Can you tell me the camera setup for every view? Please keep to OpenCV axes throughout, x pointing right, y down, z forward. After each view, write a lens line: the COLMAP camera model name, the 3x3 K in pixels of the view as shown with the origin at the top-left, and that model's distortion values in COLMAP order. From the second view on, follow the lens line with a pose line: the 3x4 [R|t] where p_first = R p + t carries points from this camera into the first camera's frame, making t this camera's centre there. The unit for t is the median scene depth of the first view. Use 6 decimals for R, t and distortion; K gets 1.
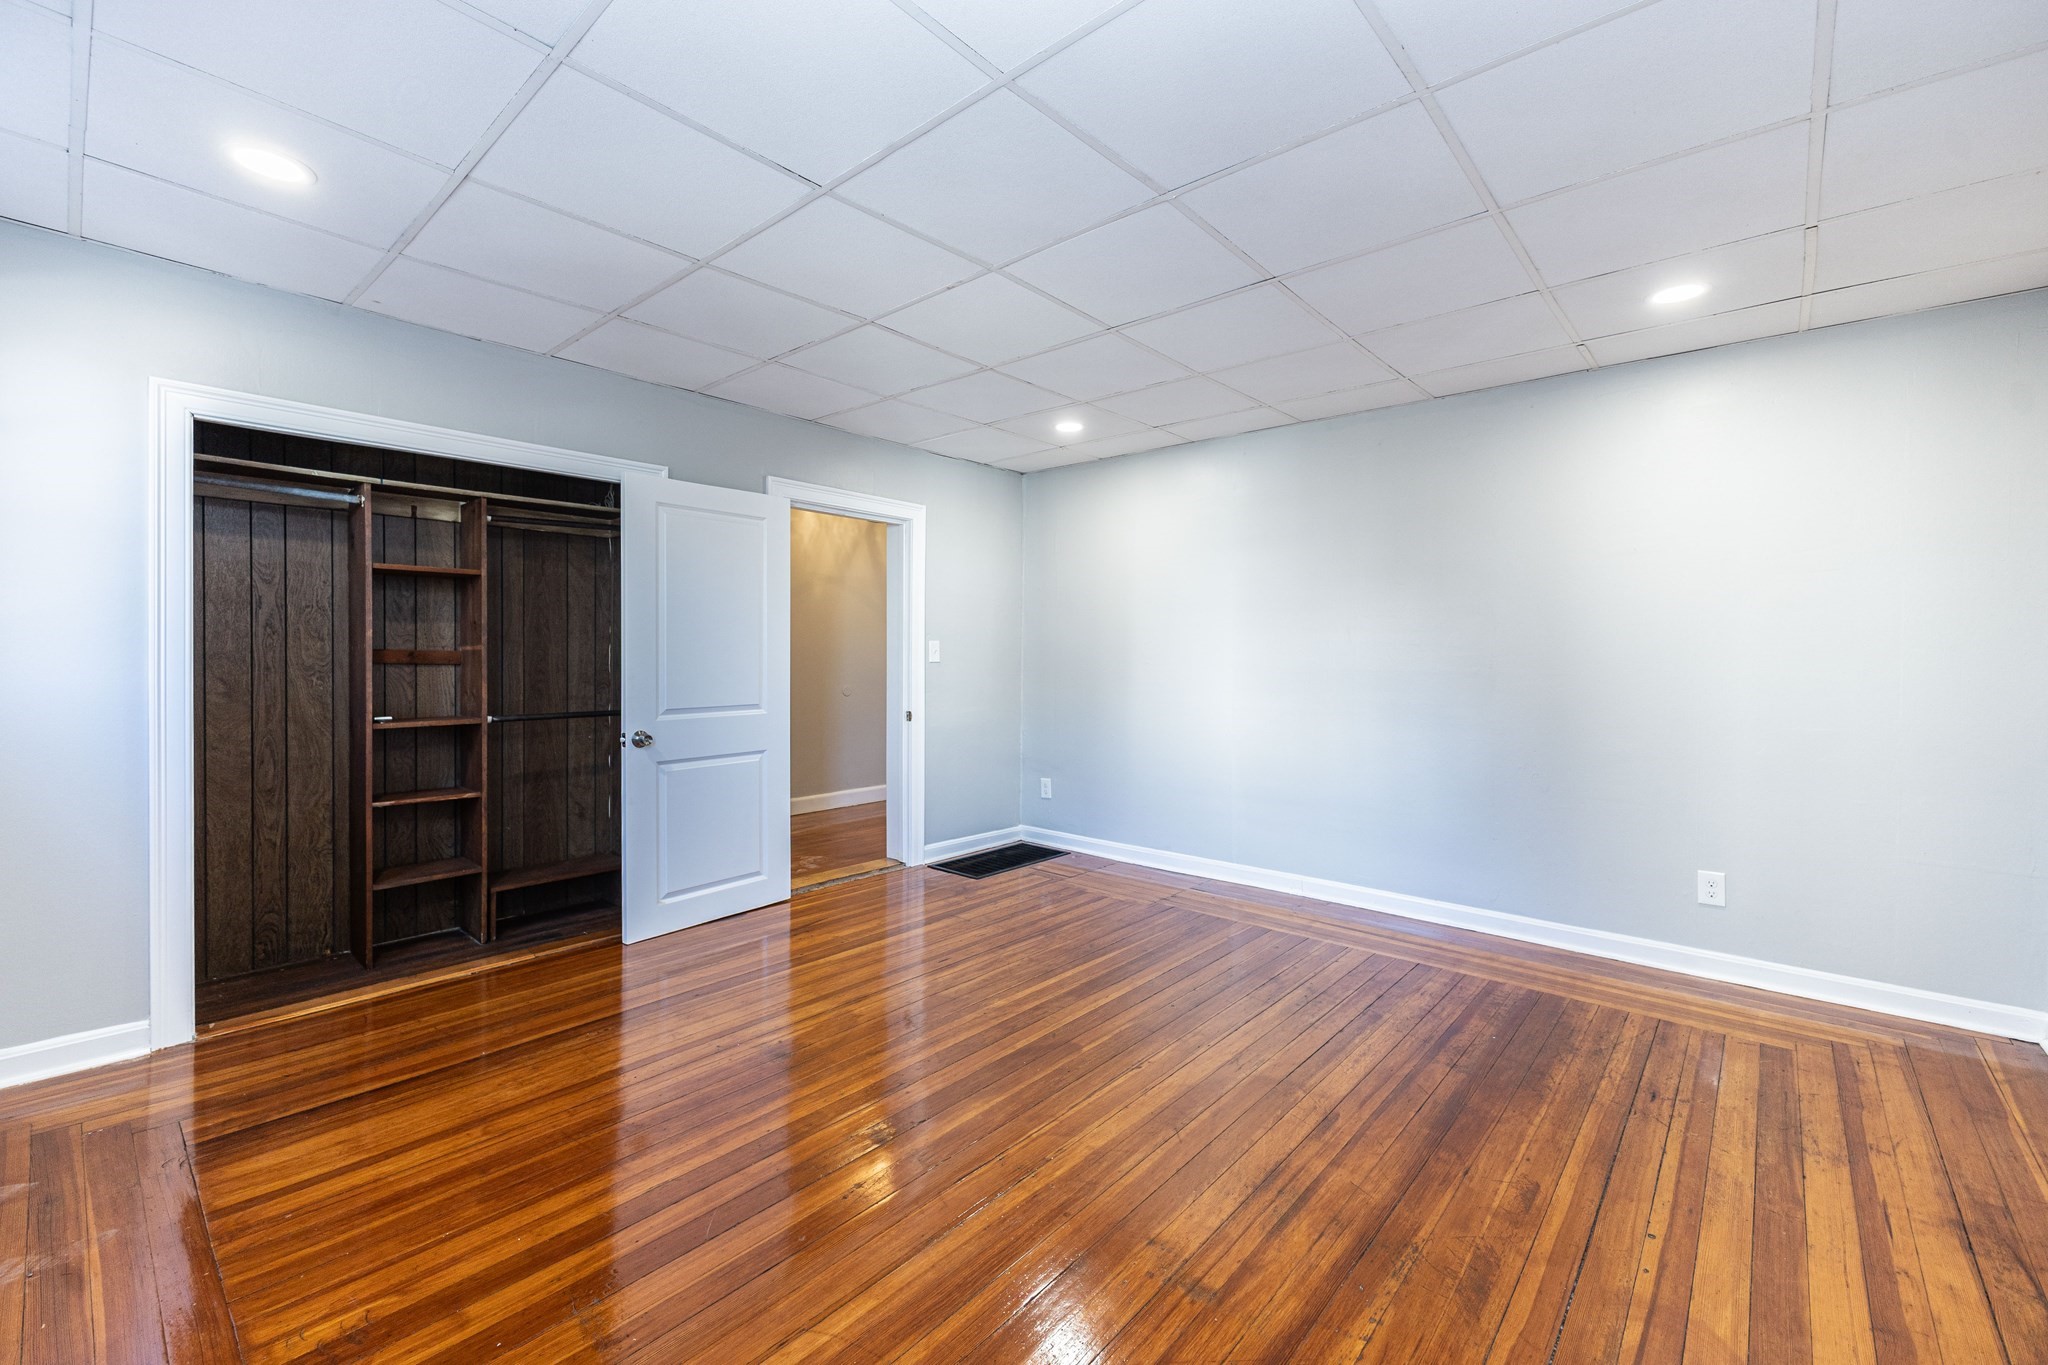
lens RADIAL K [[843.6, 0, 1010.4], [0, 843.6, 668.1], [0, 0, 1]] dist [0.016658, -0.005371]
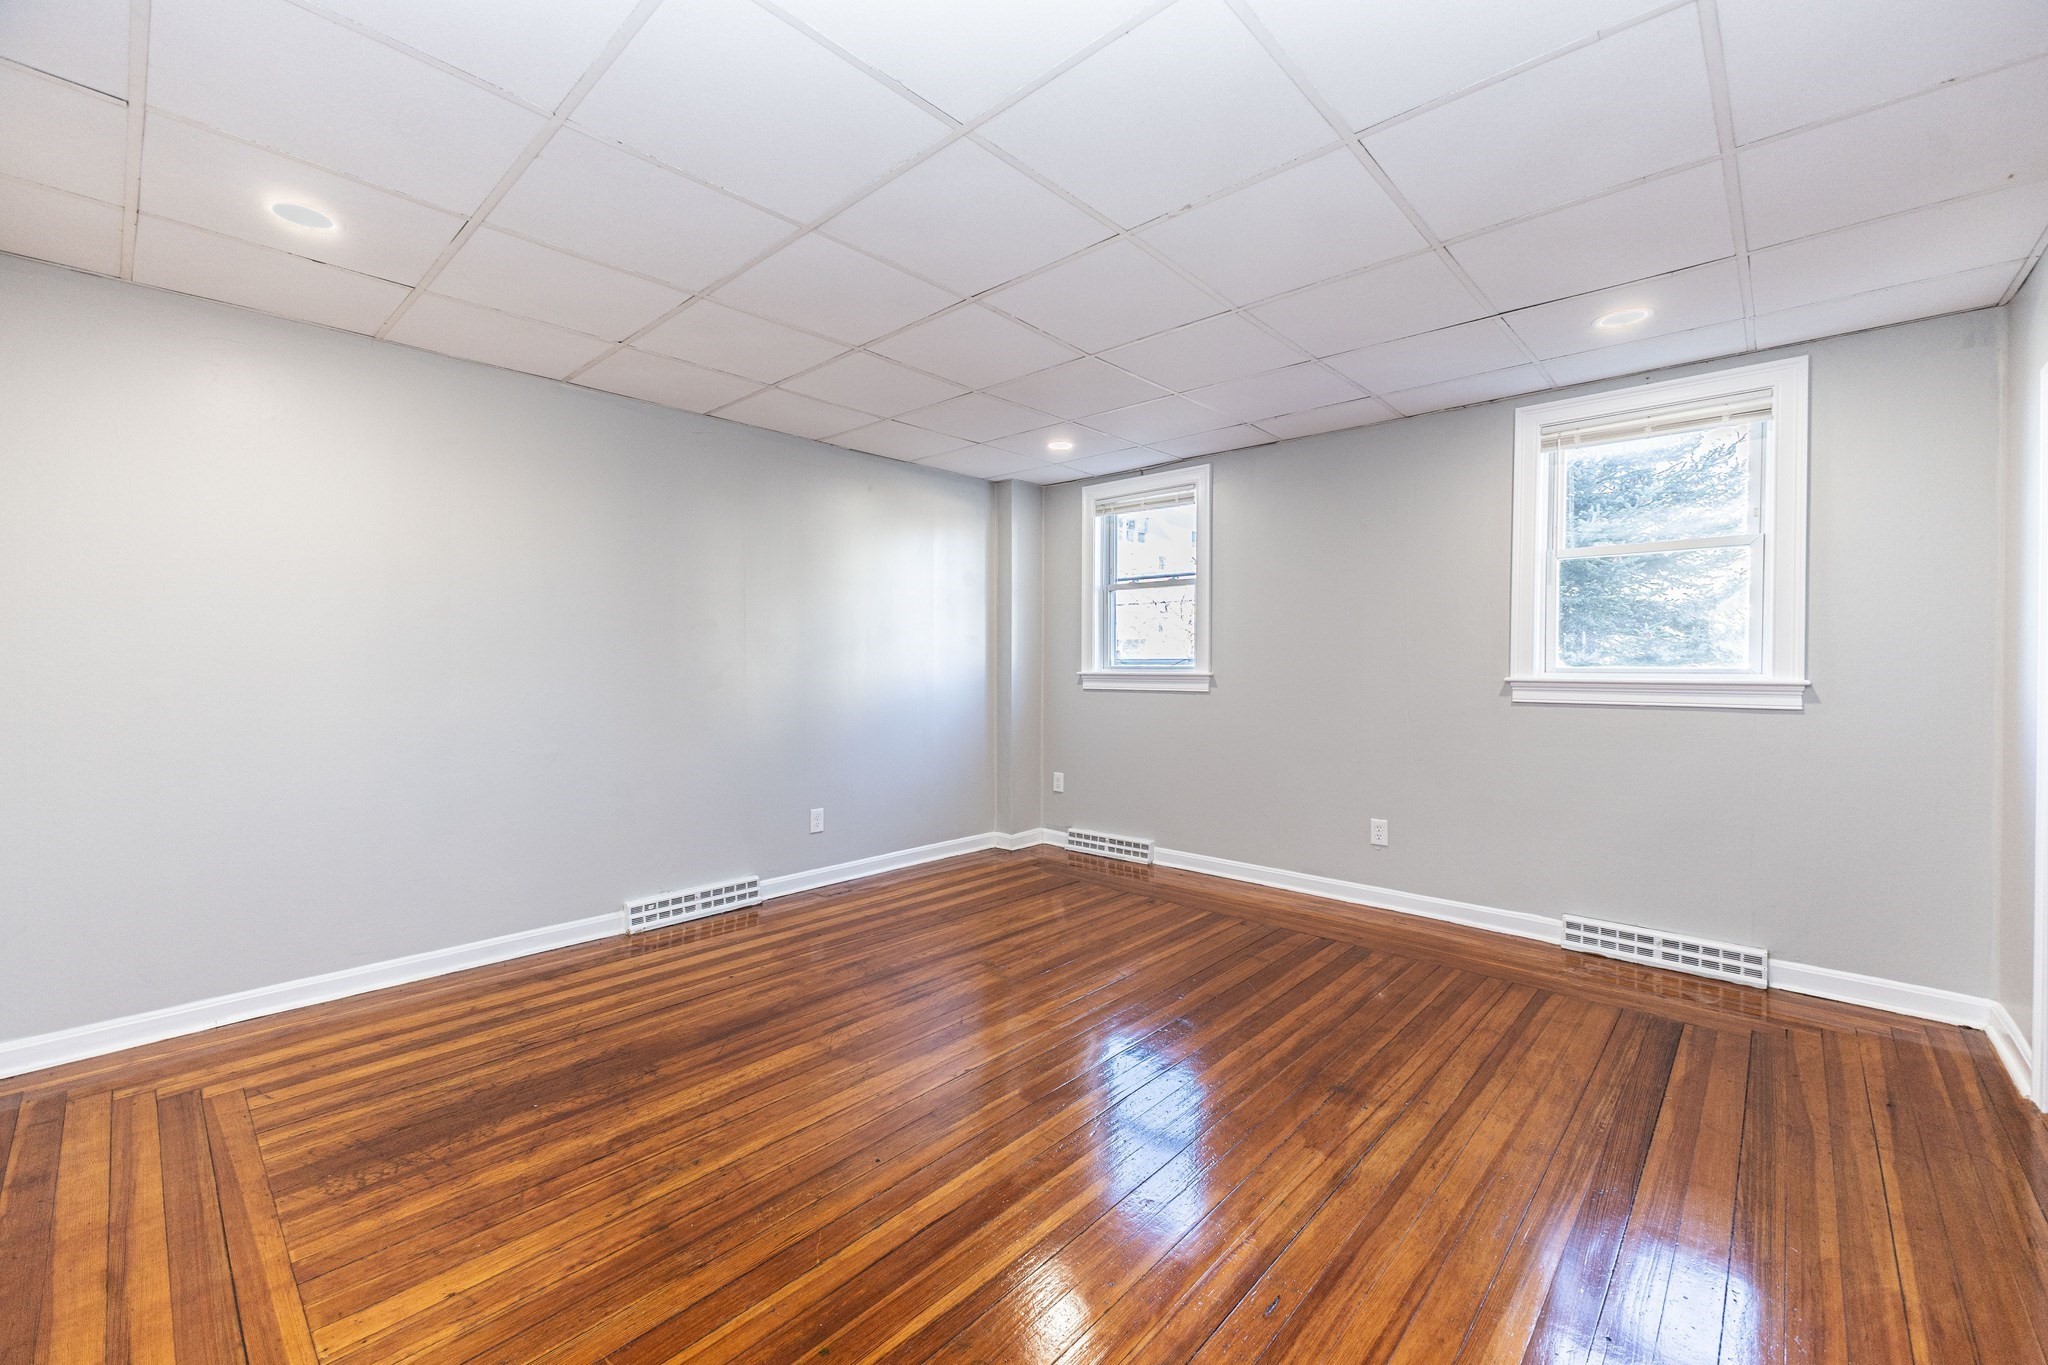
lens RADIAL K [[816.5, 0, 1002.5], [0, 816.5, 673.5], [0, 0, 1]] dist [0.007958, -0.000103]
pose [[-0.999443, -0.008915, 0.032165, 0.064098], [-0.008044, 0.999601, 0.027090, -0.021988], [-0.032393, 0.026816, -0.999115, 1.507035]]
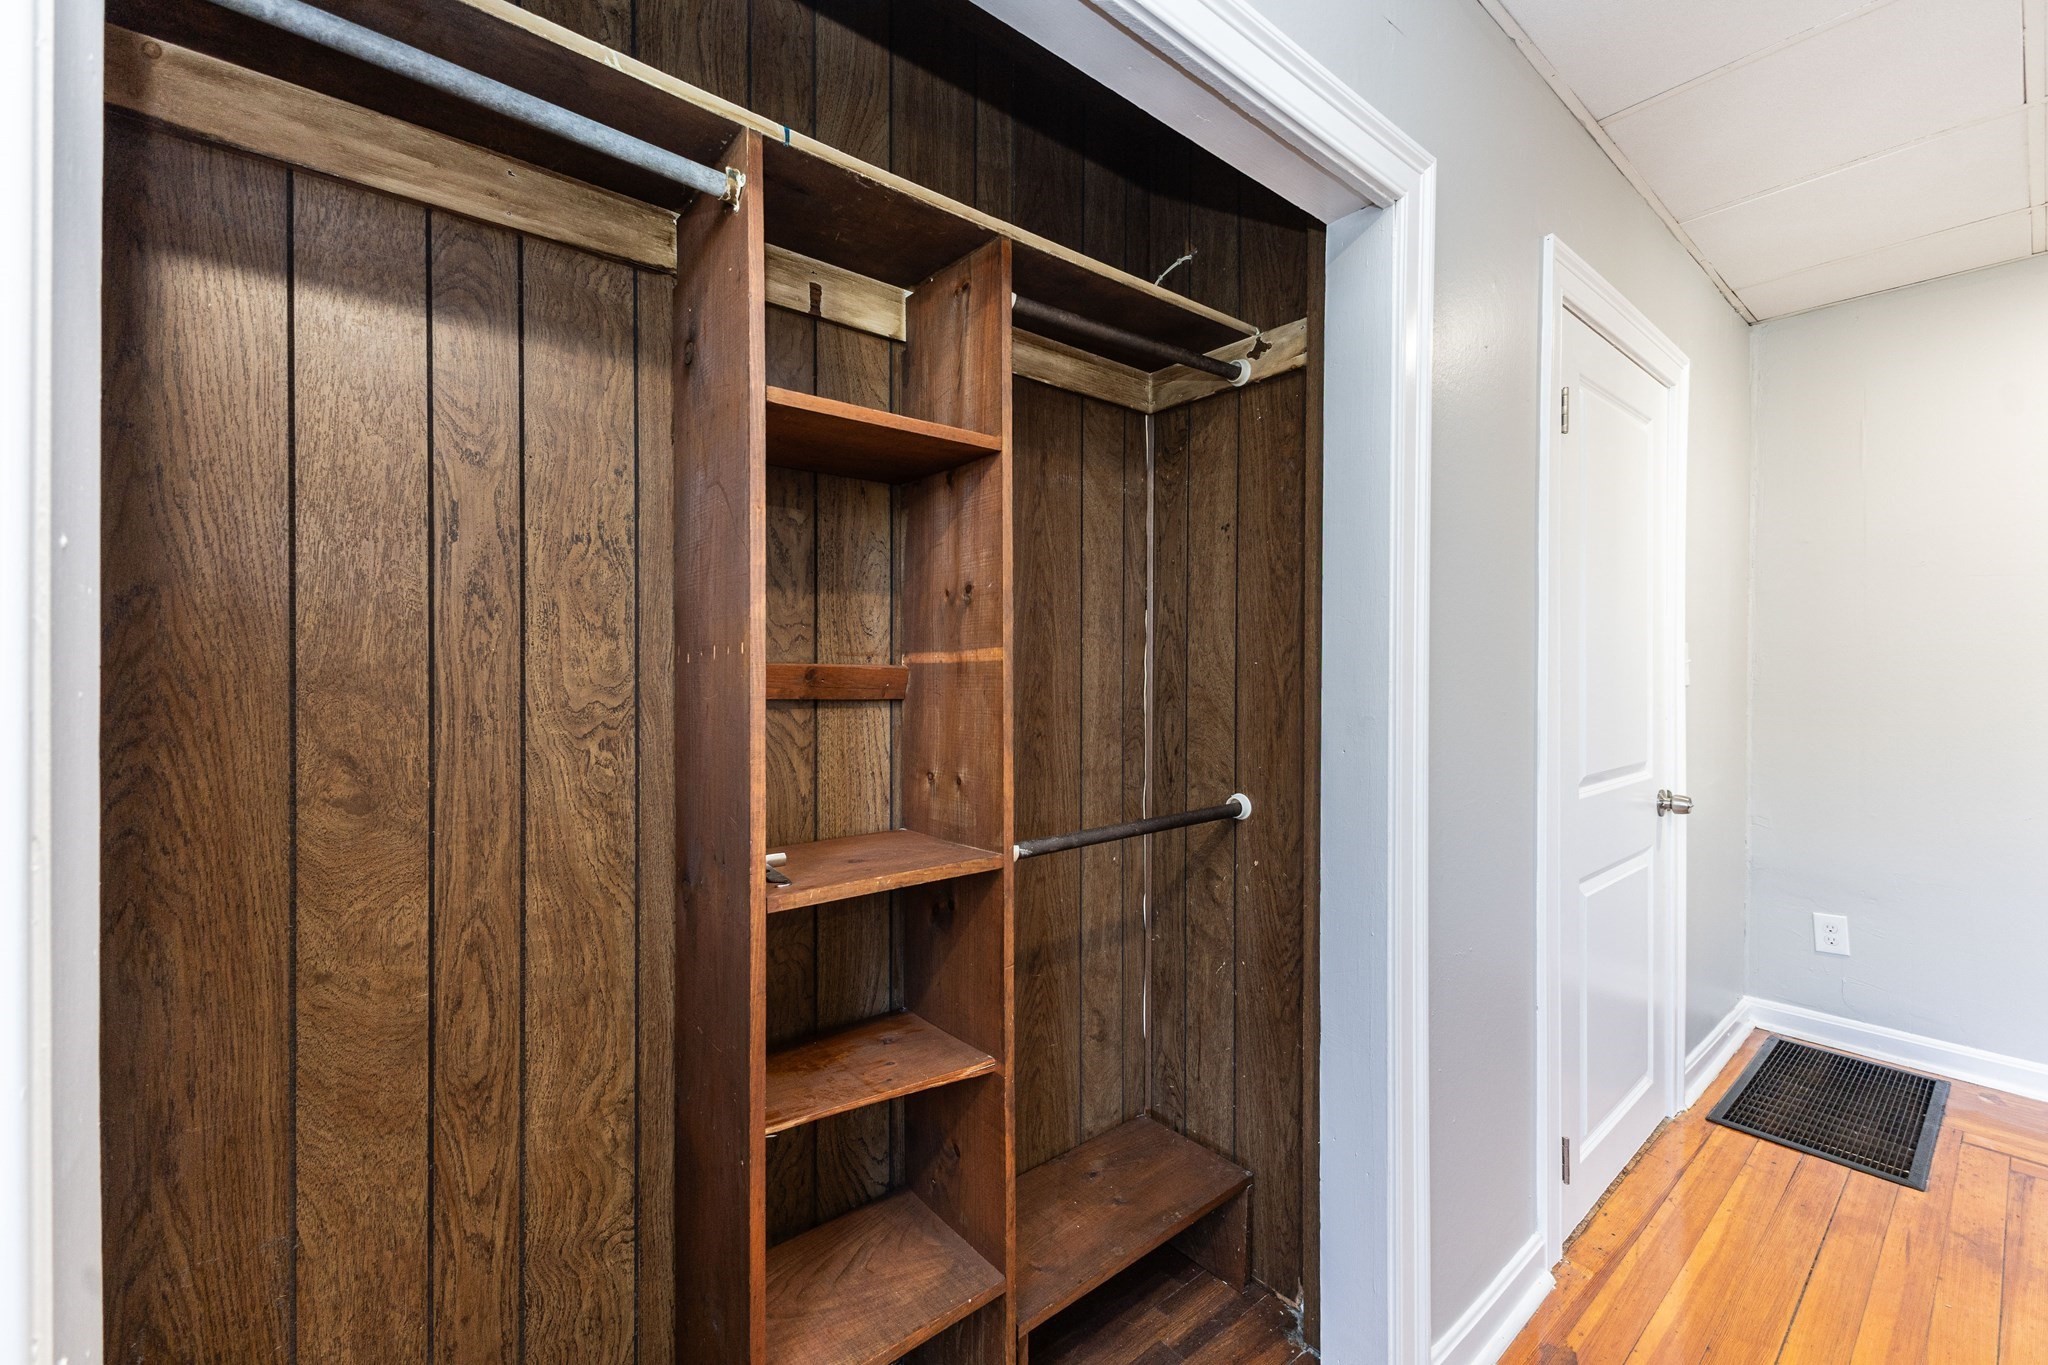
lens RADIAL K [[832.0, 0, 1004.2], [0, 832.0, 679.6], [0, 0, 1]] dist [0.017385, -0.005258]
pose [[0.987072, -0.003782, -0.160233, -0.604515], [0.002520, 0.999964, -0.008082, -0.011846], [0.160258, 0.007574, 0.987046, 0.697714]]
